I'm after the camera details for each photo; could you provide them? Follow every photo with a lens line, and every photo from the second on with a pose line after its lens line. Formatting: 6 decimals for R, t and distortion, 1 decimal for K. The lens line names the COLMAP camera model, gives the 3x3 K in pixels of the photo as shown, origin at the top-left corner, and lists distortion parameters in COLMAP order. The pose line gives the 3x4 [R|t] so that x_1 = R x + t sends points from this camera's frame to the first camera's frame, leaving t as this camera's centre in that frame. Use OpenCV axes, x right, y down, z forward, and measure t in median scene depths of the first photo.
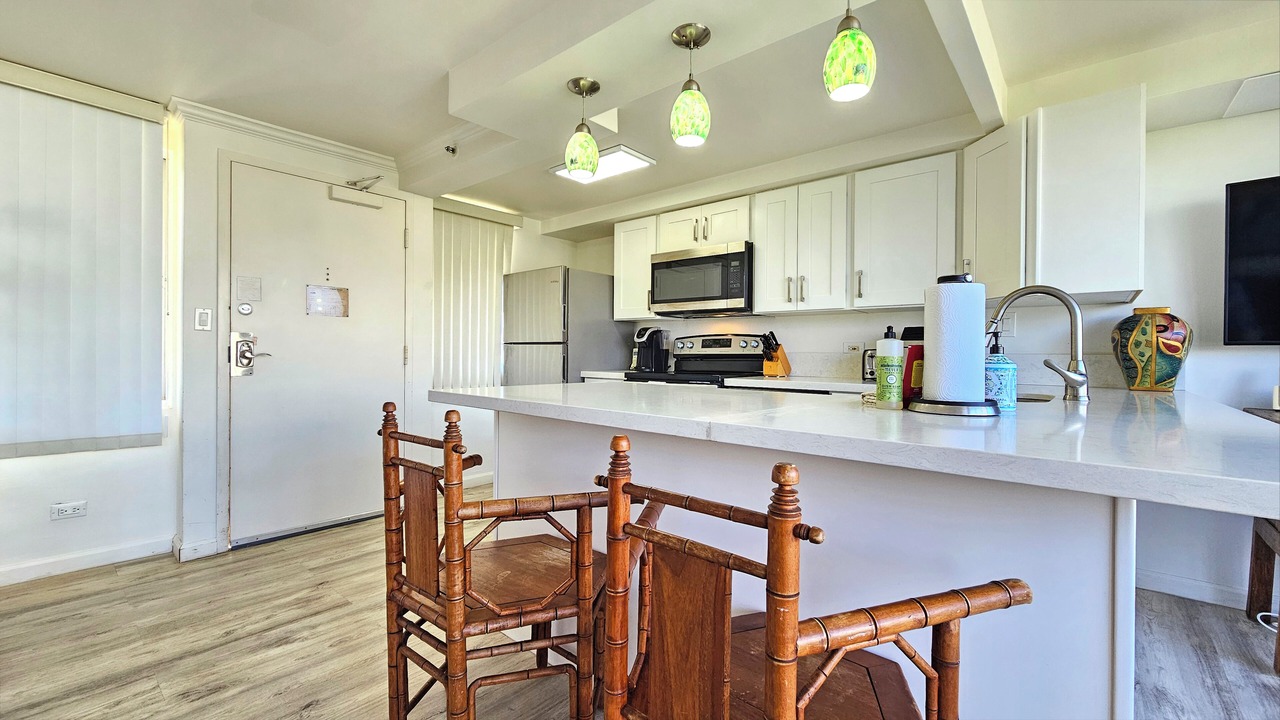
lens RADIAL K [[532.3, 0, 617.9], [0, 532.3, 372.5], [0, 0, 1]] dist [-0.004068, -0.000323]
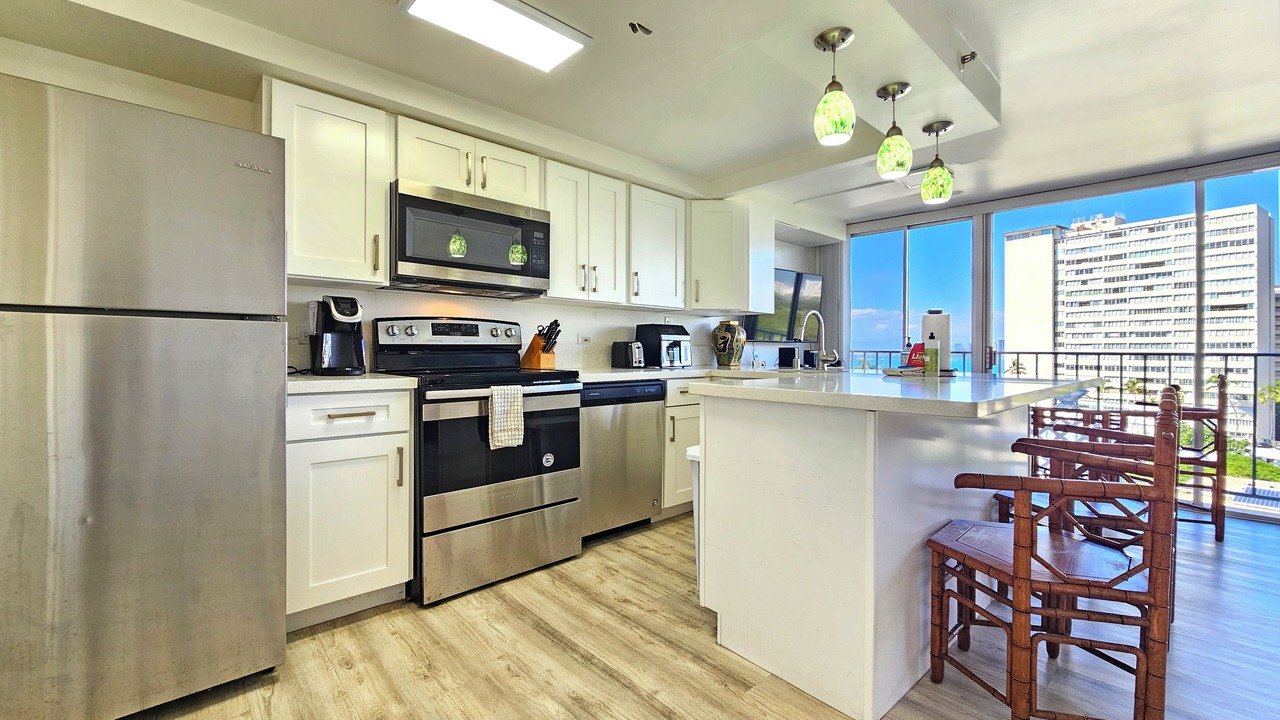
lens RADIAL K [[521.9, 0, 665.6], [0, 521.9, 361.2], [0, 0, 1]] dist [0.001128, 0.000085]
pose [[0.068092, -0.032133, 0.997161, -0.568901], [0.028621, 0.999133, 0.030243, -0.028503], [-0.997268, 0.026480, 0.068952, 0.744731]]
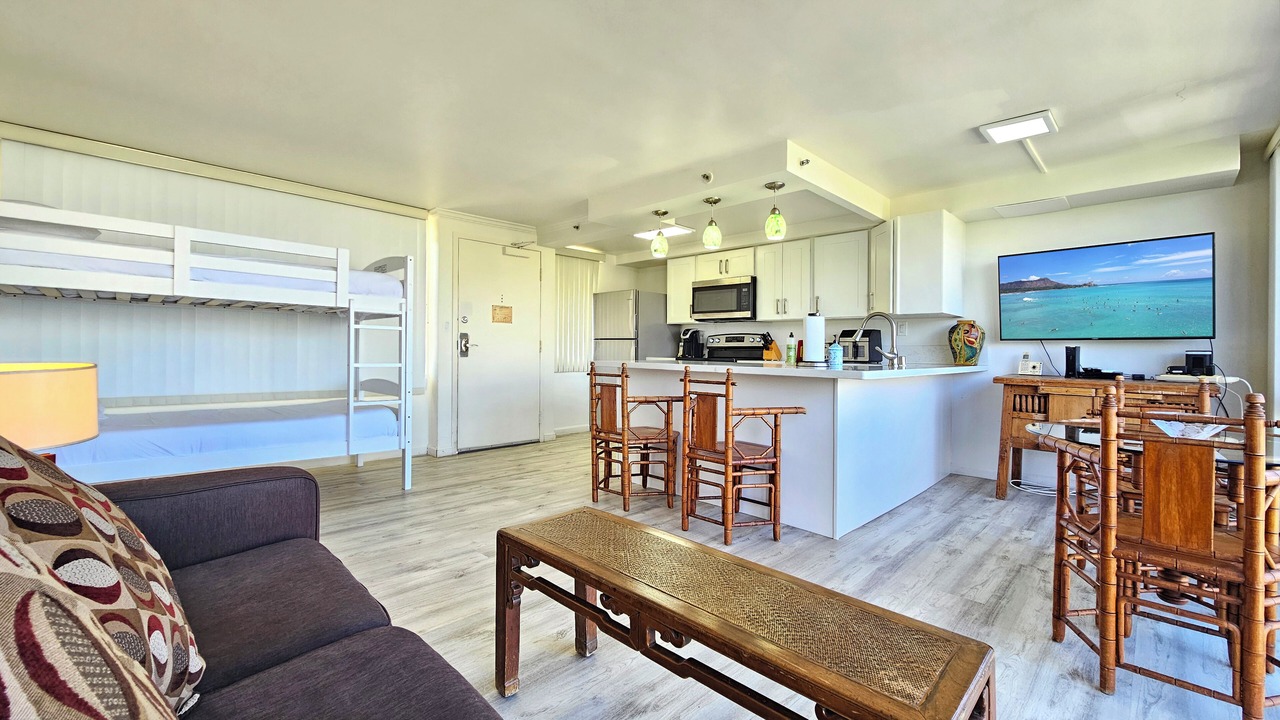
lens RADIAL K [[539.3, 0, 621.6], [0, 539.3, 352.4], [0, 0, 1]] dist [-0.001049, -0.000077]
pose [[0.998176, 0.002789, -0.060300, -0.053094], [-0.004610, 0.999537, -0.030078, 0.034731], [0.060188, 0.030301, 0.997727, -0.638997]]
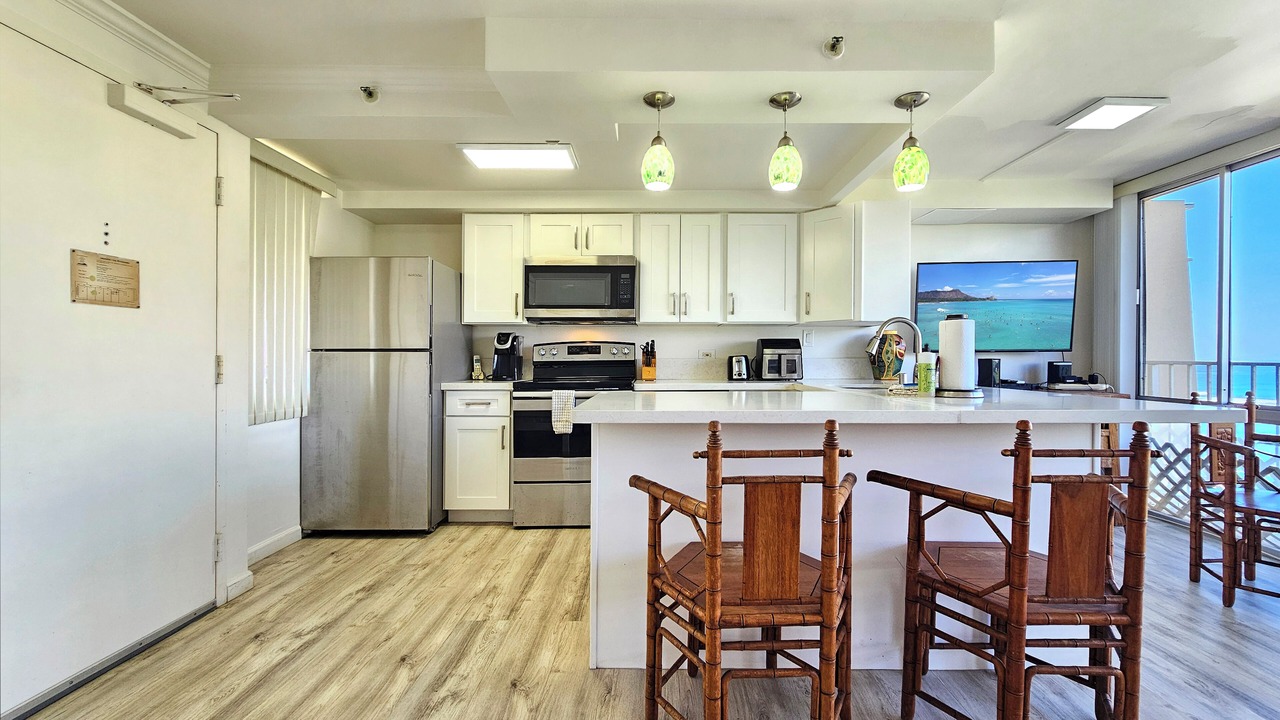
lens RADIAL K [[552.2, 0, 663.9], [0, 552.2, 368.6], [0, 0, 1]] dist [-0.002189, -0.000323]
pose [[0.729026, -0.024830, 0.684035, -0.478591], [0.033098, 0.999452, 0.001004, -0.017552], [-0.683685, 0.021908, 0.729448, 0.141378]]
